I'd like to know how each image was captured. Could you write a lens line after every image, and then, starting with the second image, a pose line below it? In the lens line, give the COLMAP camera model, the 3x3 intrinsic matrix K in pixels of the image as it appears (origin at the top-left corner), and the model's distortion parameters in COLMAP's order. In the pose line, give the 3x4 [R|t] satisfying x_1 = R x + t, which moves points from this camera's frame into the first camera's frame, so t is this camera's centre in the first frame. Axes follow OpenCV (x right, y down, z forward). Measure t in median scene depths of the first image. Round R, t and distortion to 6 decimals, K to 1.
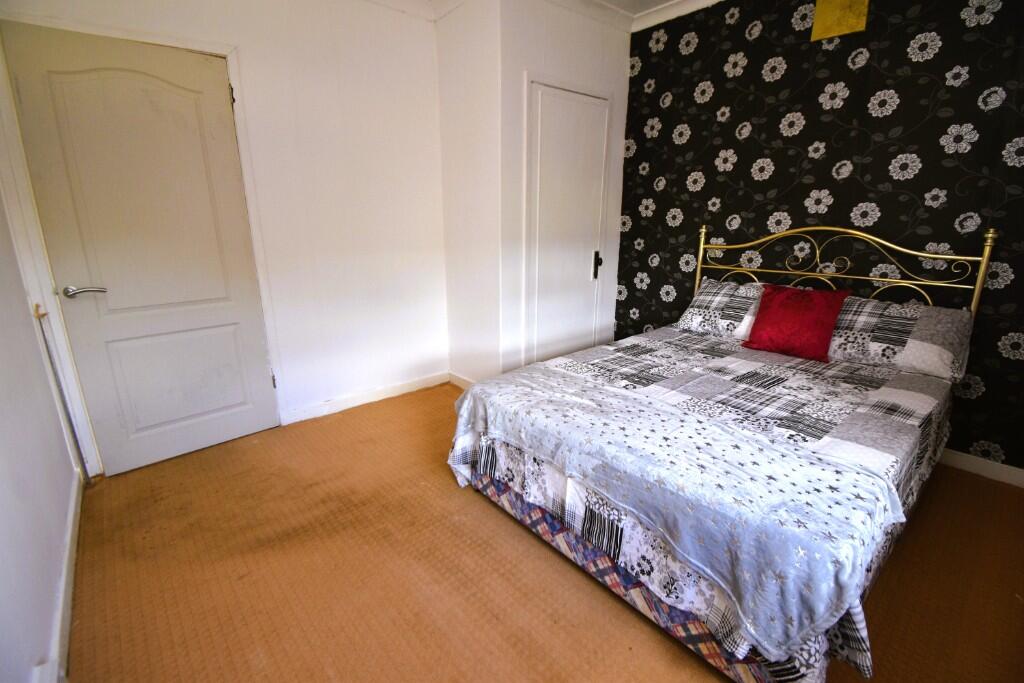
lens RADIAL K [[448.6, 0, 507.4], [0, 448.6, 339.6], [0, 0, 1]] dist [0.034555, -0.036777]
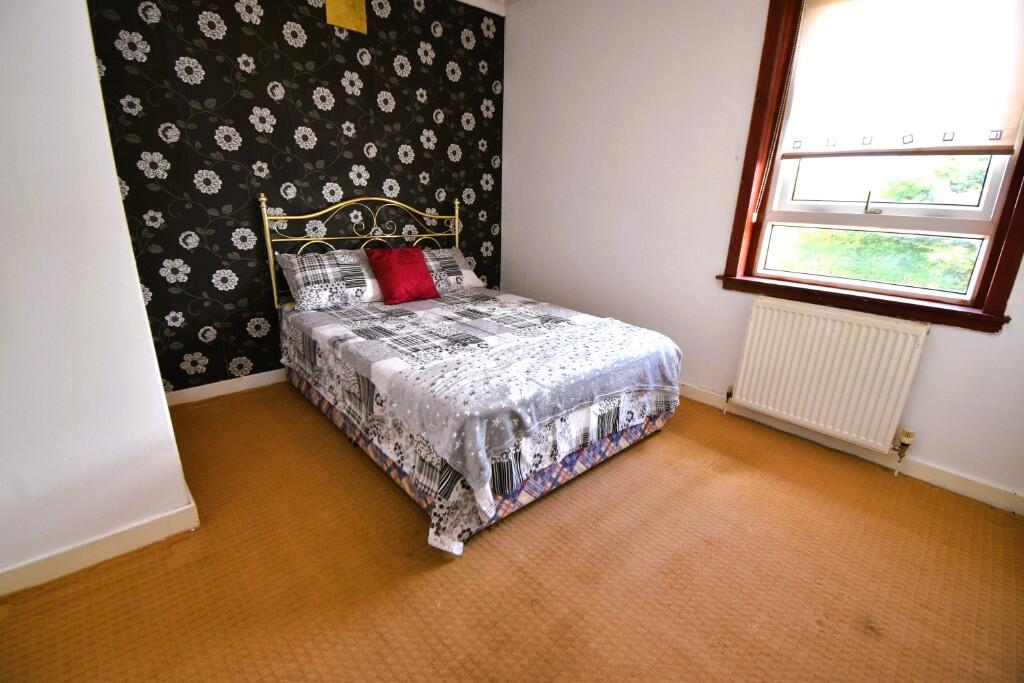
lens RADIAL K [[448.6, 0, 507.4], [0, 448.6, 339.6], [0, 0, 1]] dist [0.034555, -0.036777]
pose [[-0.027067, -0.298826, 0.953924, -0.642451], [0.227950, 0.927286, 0.296950, -0.184965], [-0.973296, 0.225485, 0.043019, 0.732535]]
